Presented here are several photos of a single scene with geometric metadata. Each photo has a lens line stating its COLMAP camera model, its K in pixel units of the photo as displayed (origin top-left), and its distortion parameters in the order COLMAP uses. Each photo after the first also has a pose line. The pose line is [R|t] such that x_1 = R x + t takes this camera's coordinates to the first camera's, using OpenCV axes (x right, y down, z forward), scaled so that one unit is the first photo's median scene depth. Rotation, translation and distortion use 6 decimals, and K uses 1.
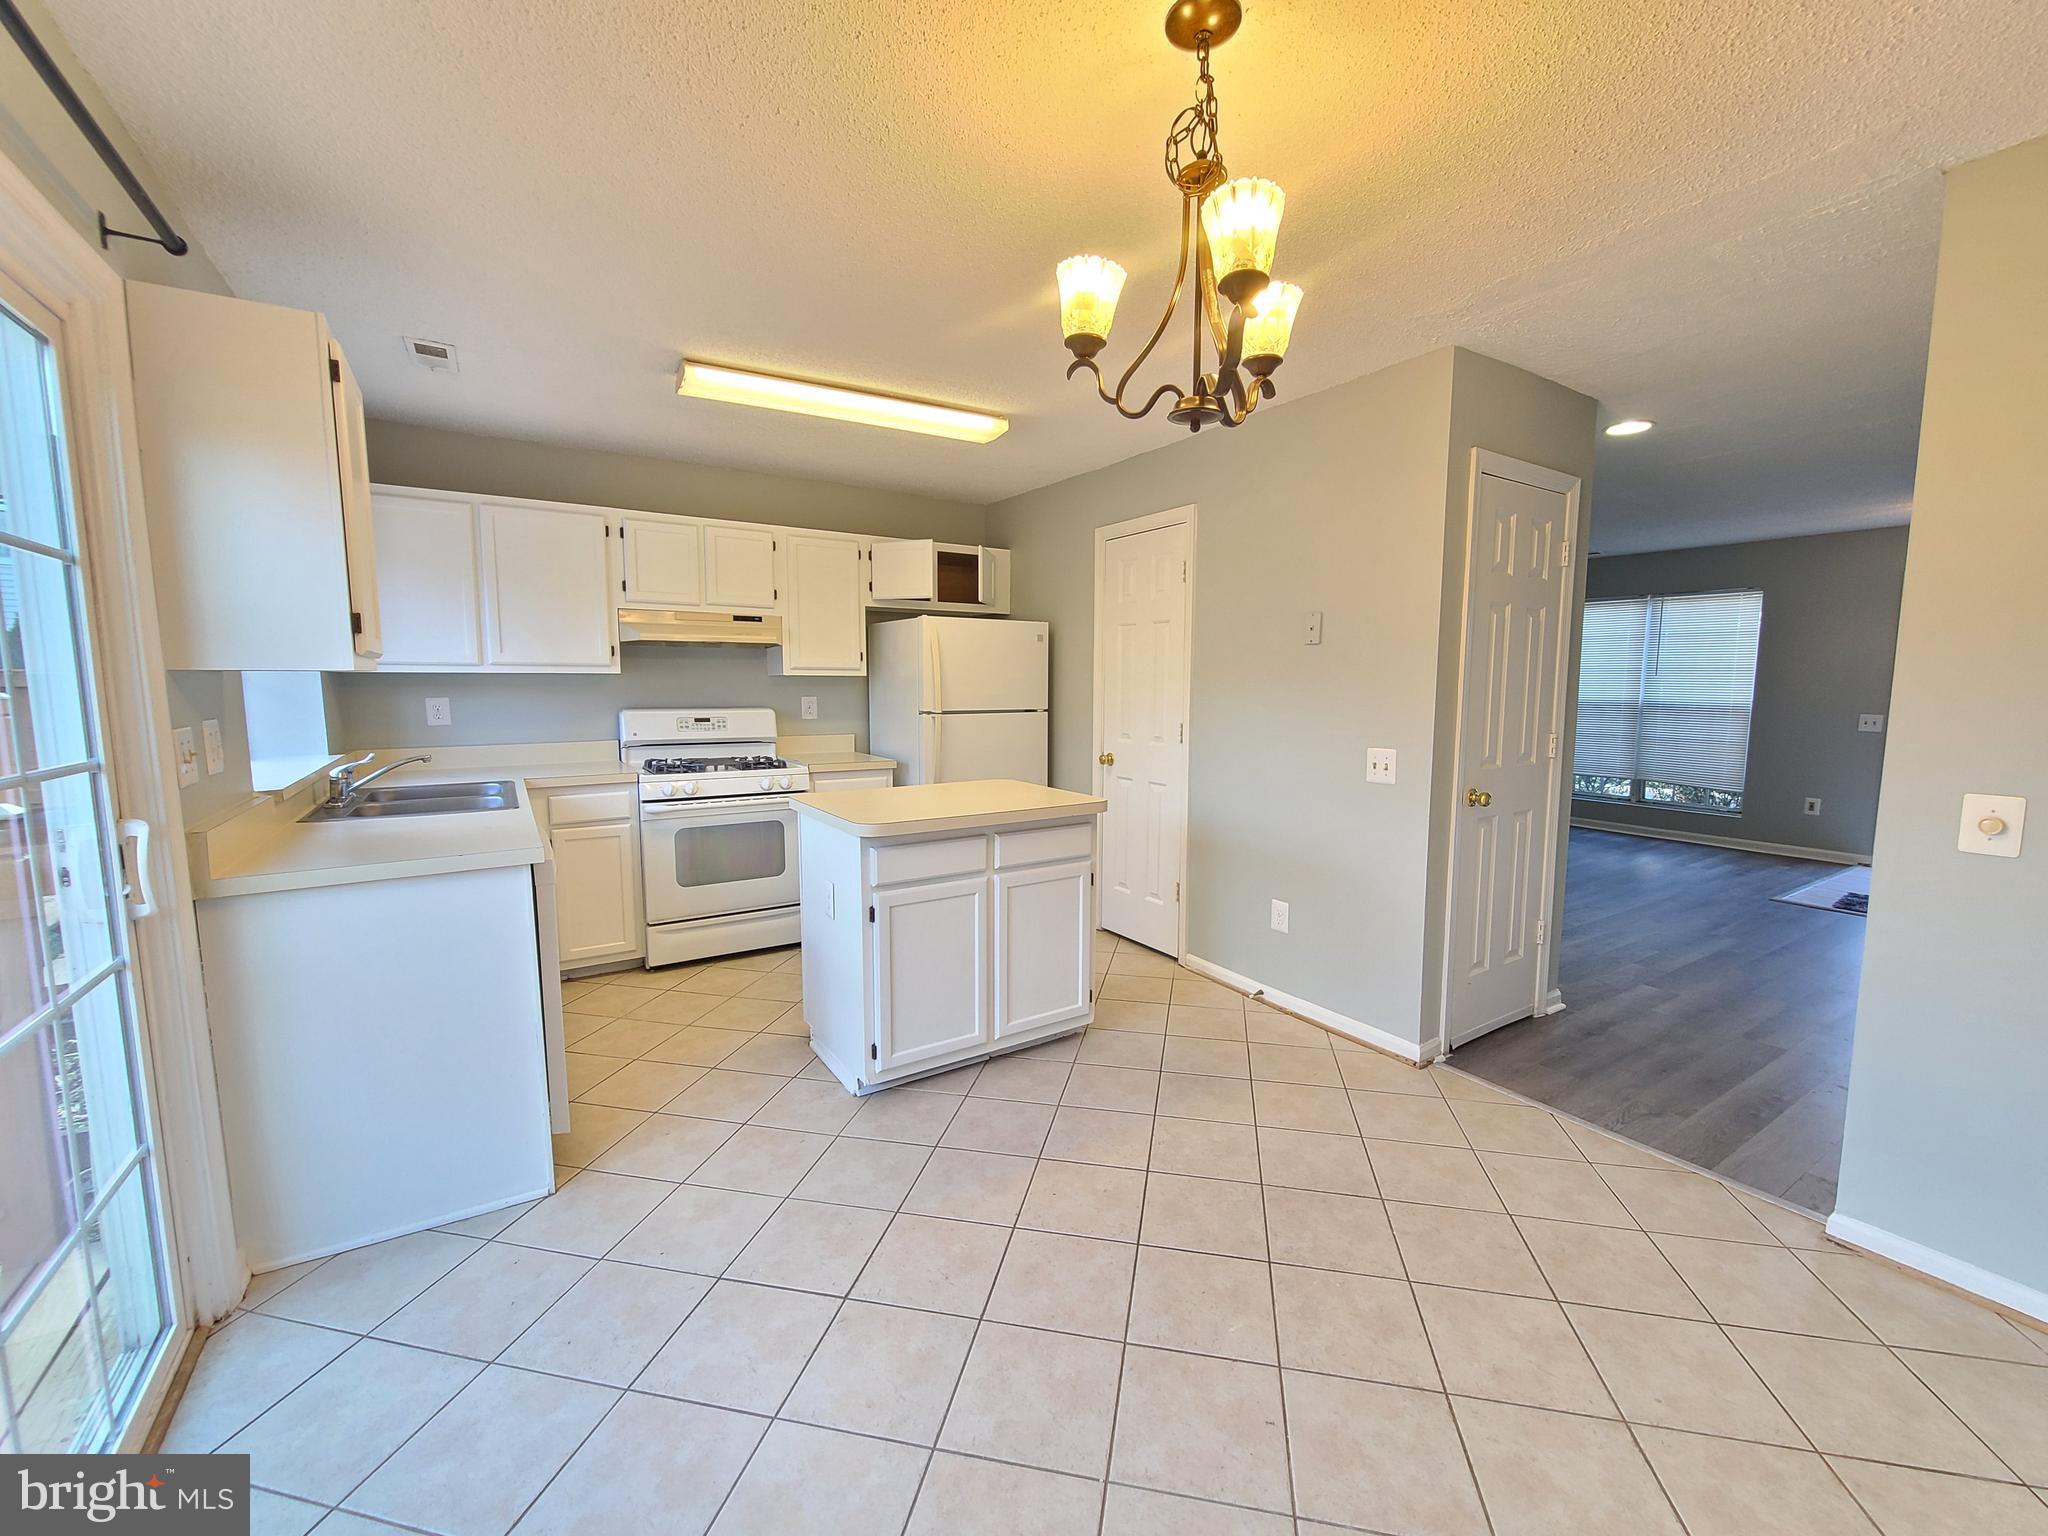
lens RADIAL K [[832.4, 0, 1040.9], [0, 832.4, 771.3], [0, 0, 1]] dist [0.001996, -0.002257]
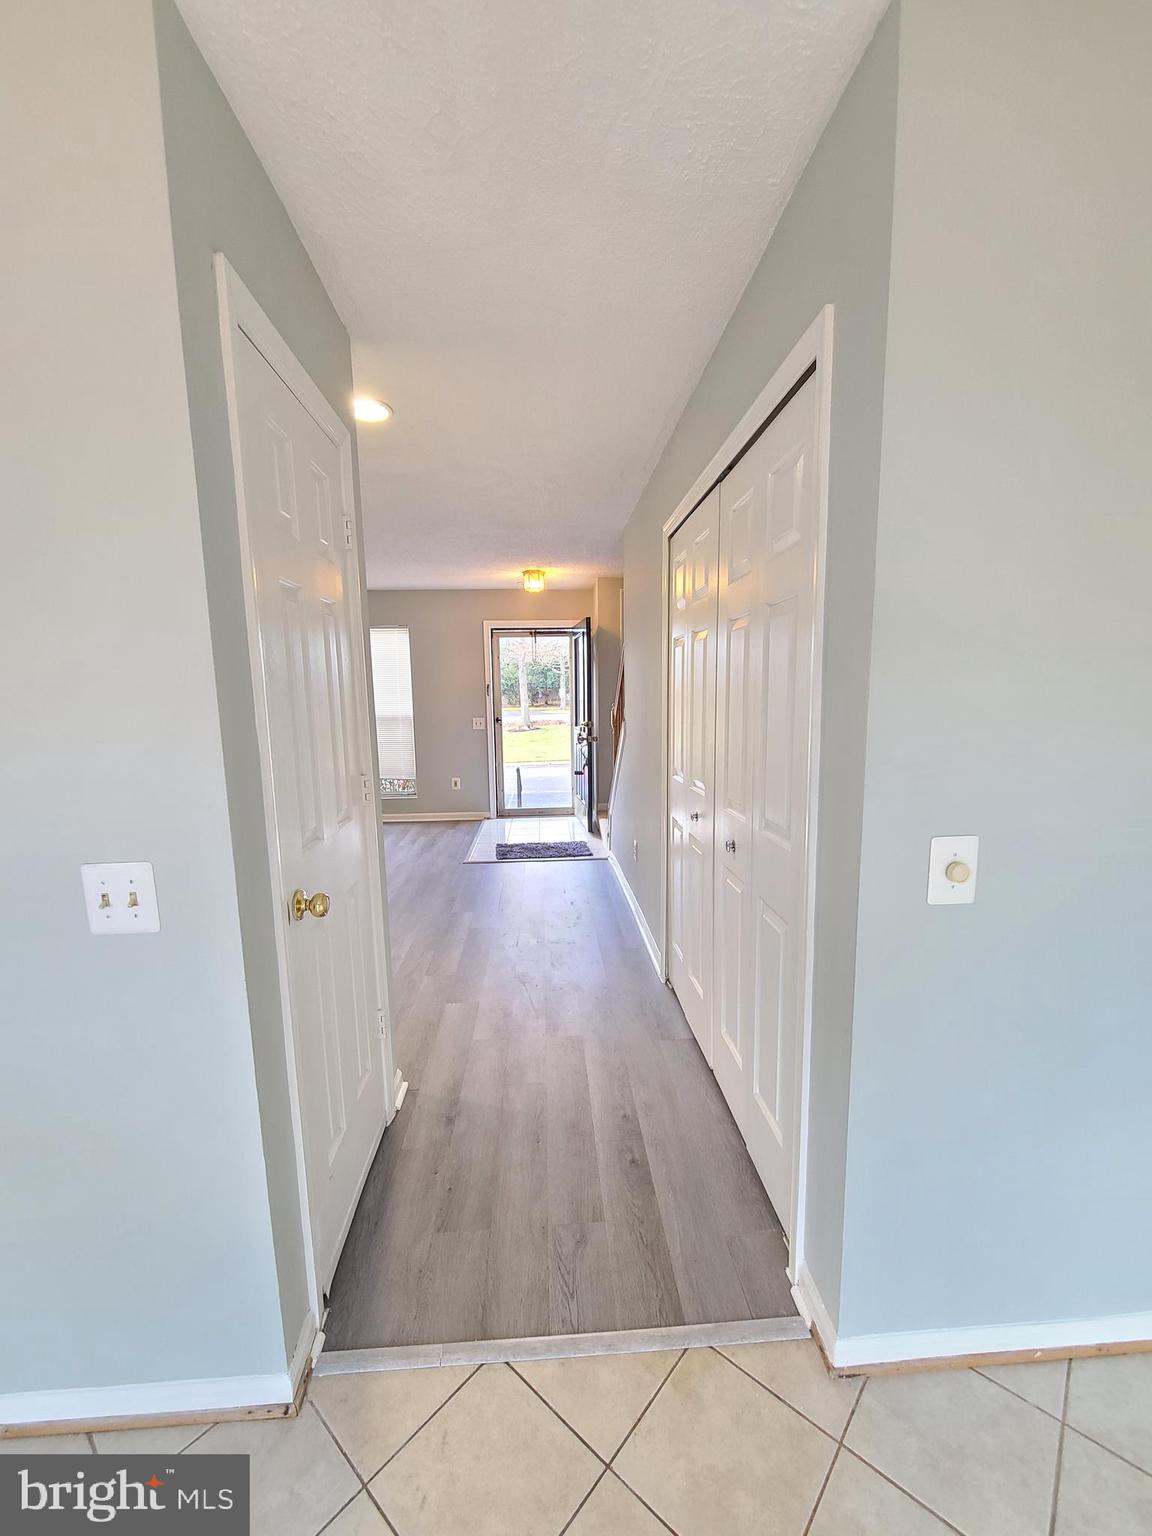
lens RADIAL K [[624.3, 0, 580.9], [0, 624.3, 780.2], [0, 0, 1]] dist [0.001996, -0.002257]
pose [[0.493552, -0.133400, 0.859425, 0.177241], [0.111923, 0.989692, 0.089345, -0.055919], [-0.862485, 0.052093, 0.503395, 0.434397]]
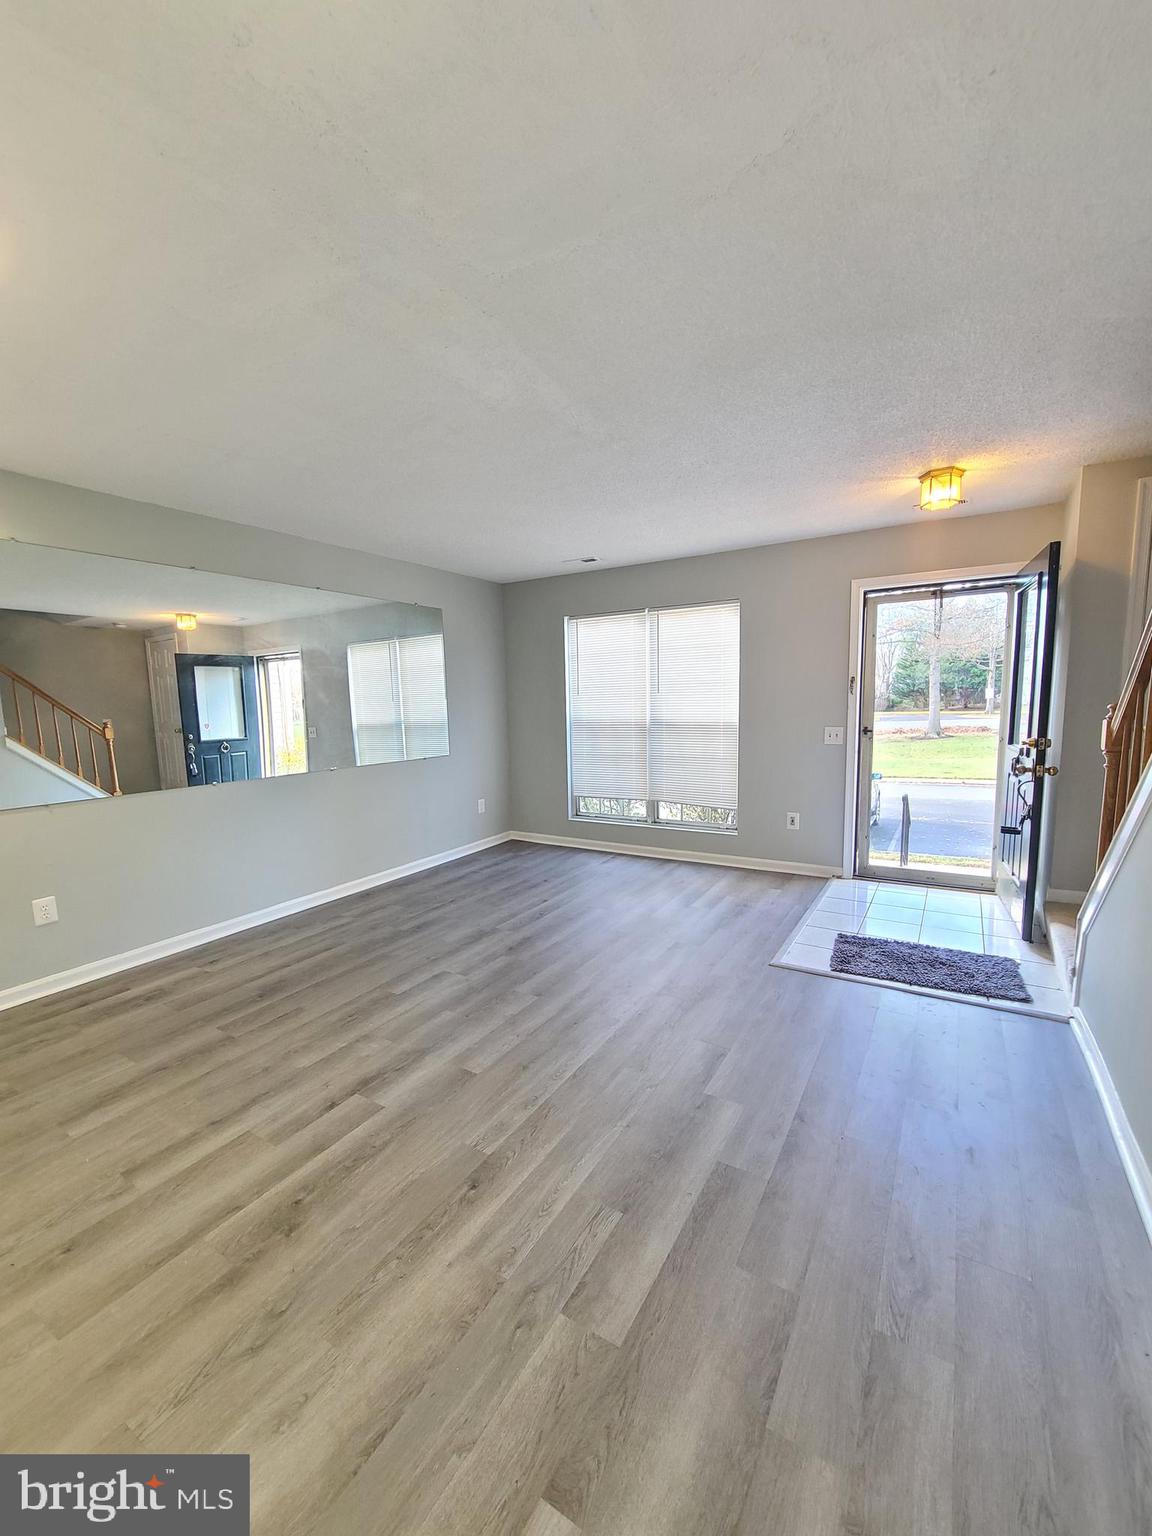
lens RADIAL K [[624.3, 0, 572.3], [0, 624.3, 778.5], [0, 0, 1]] dist [0.001996, -0.002257]
pose [[0.904457, -0.076952, 0.419567, 0.598335], [0.074236, 0.996979, 0.022826, -0.070978], [-0.420056, 0.010502, 0.907438, 0.683814]]
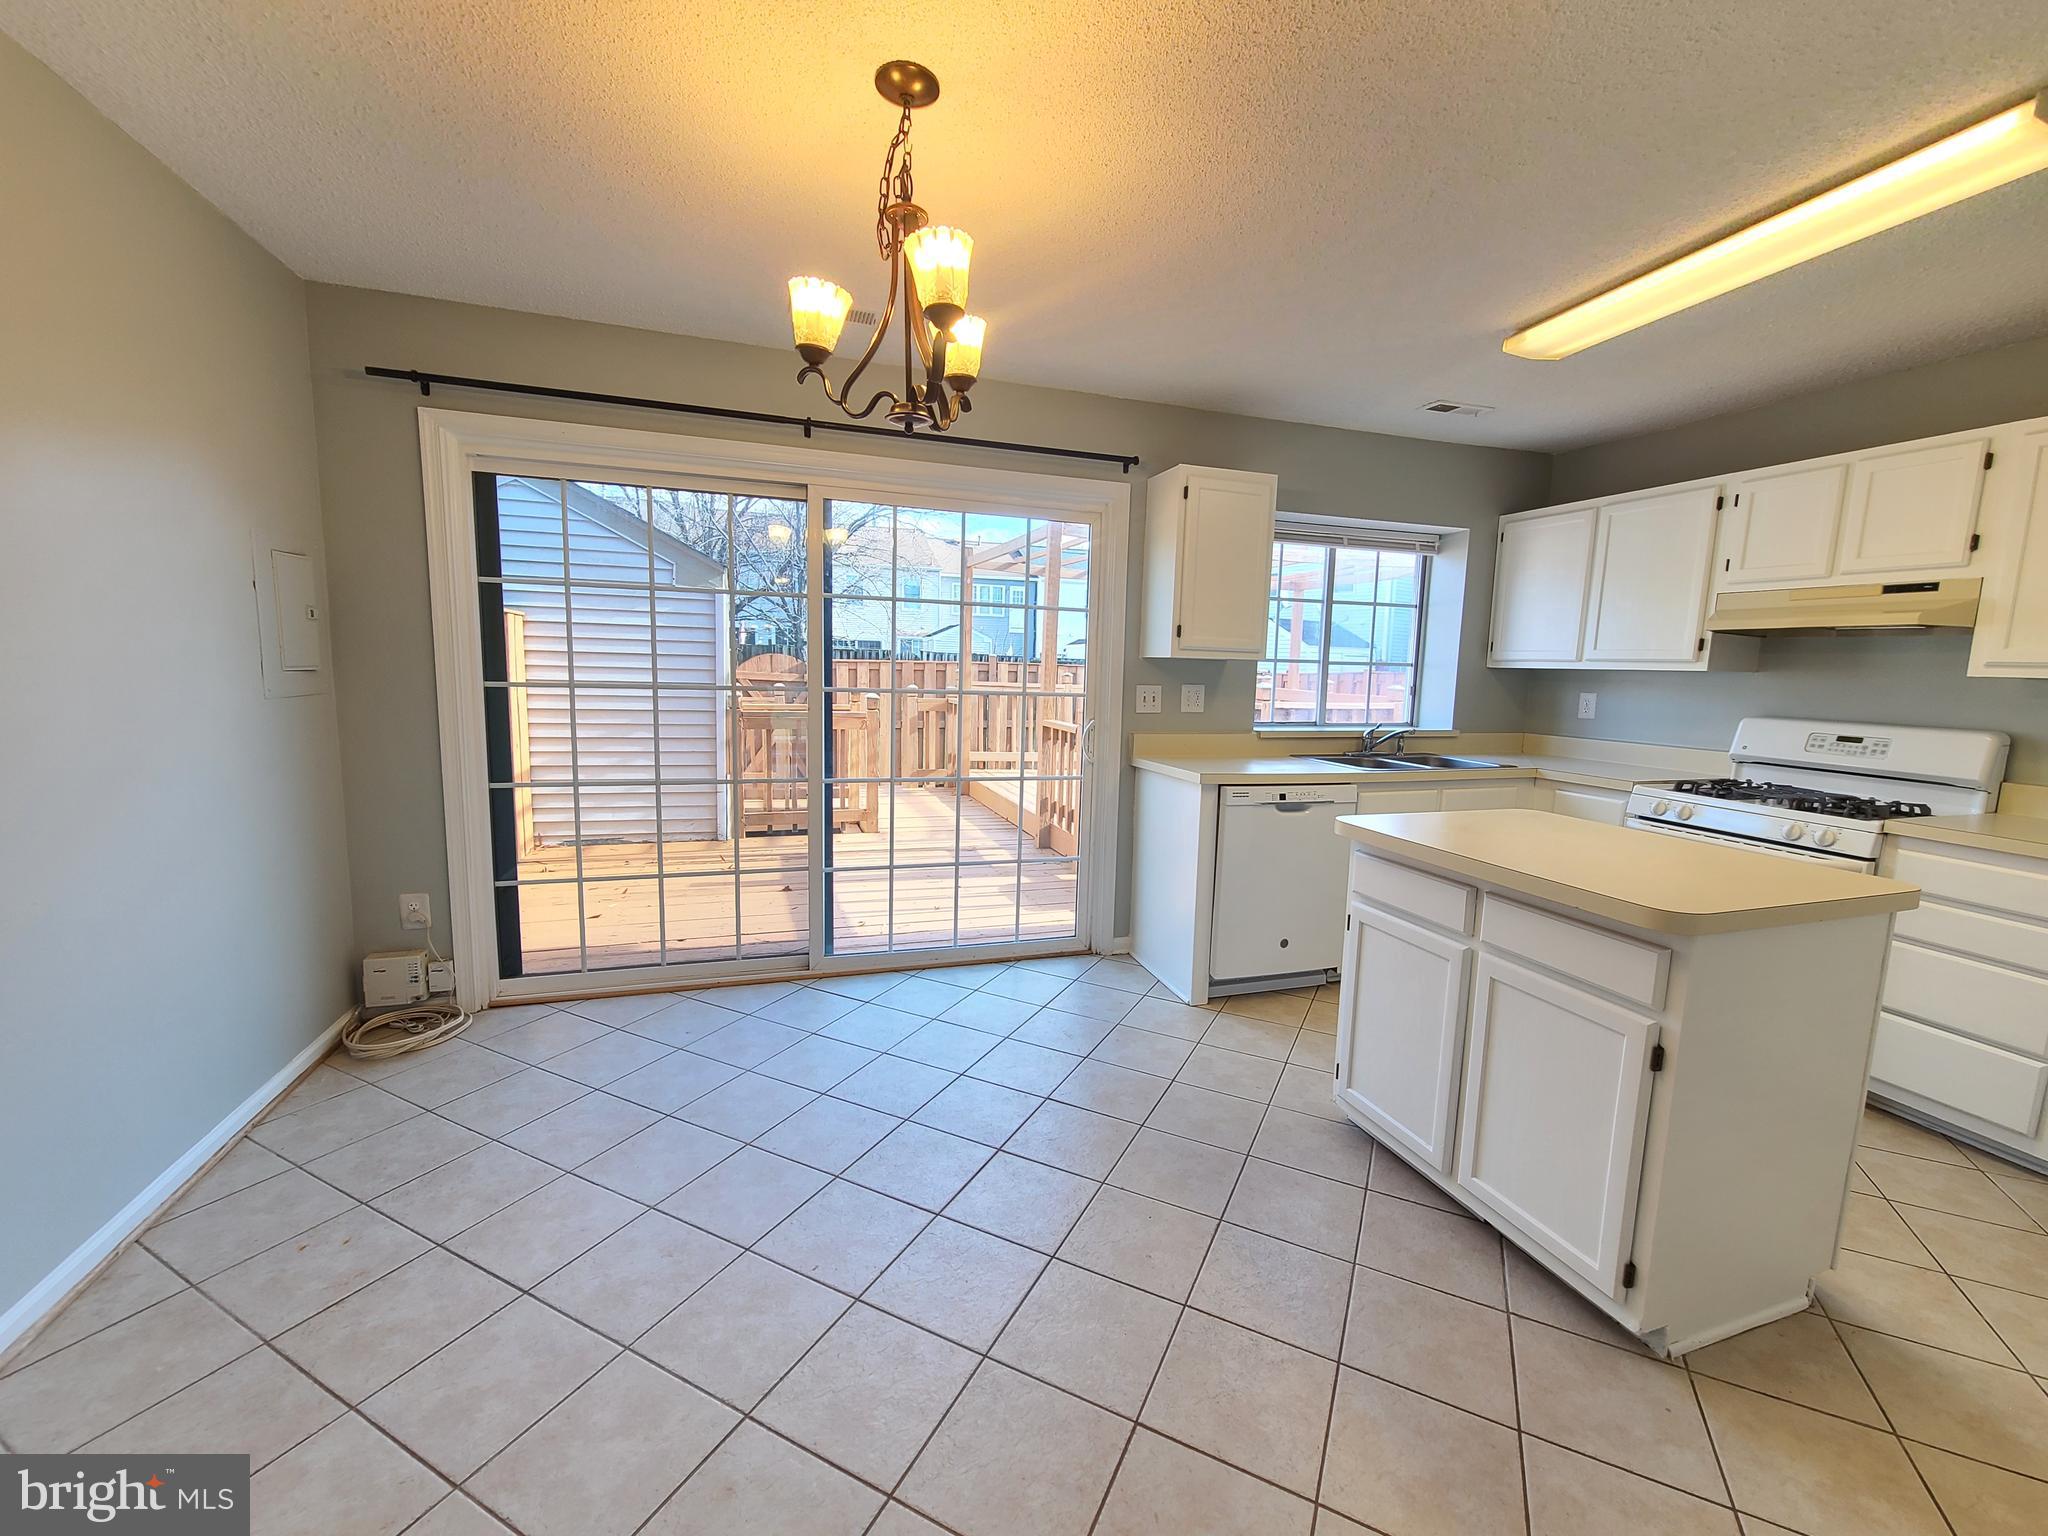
lens RADIAL K [[832.4, 0, 1039.5], [0, 832.4, 767.9], [0, 0, 1]] dist [0.001996, -0.002257]
pose [[-0.257627, 0.107241, -0.960275, 0.478712], [-0.138664, 0.979431, 0.146582, -0.050160], [0.956243, 0.170919, -0.237458, 0.558505]]
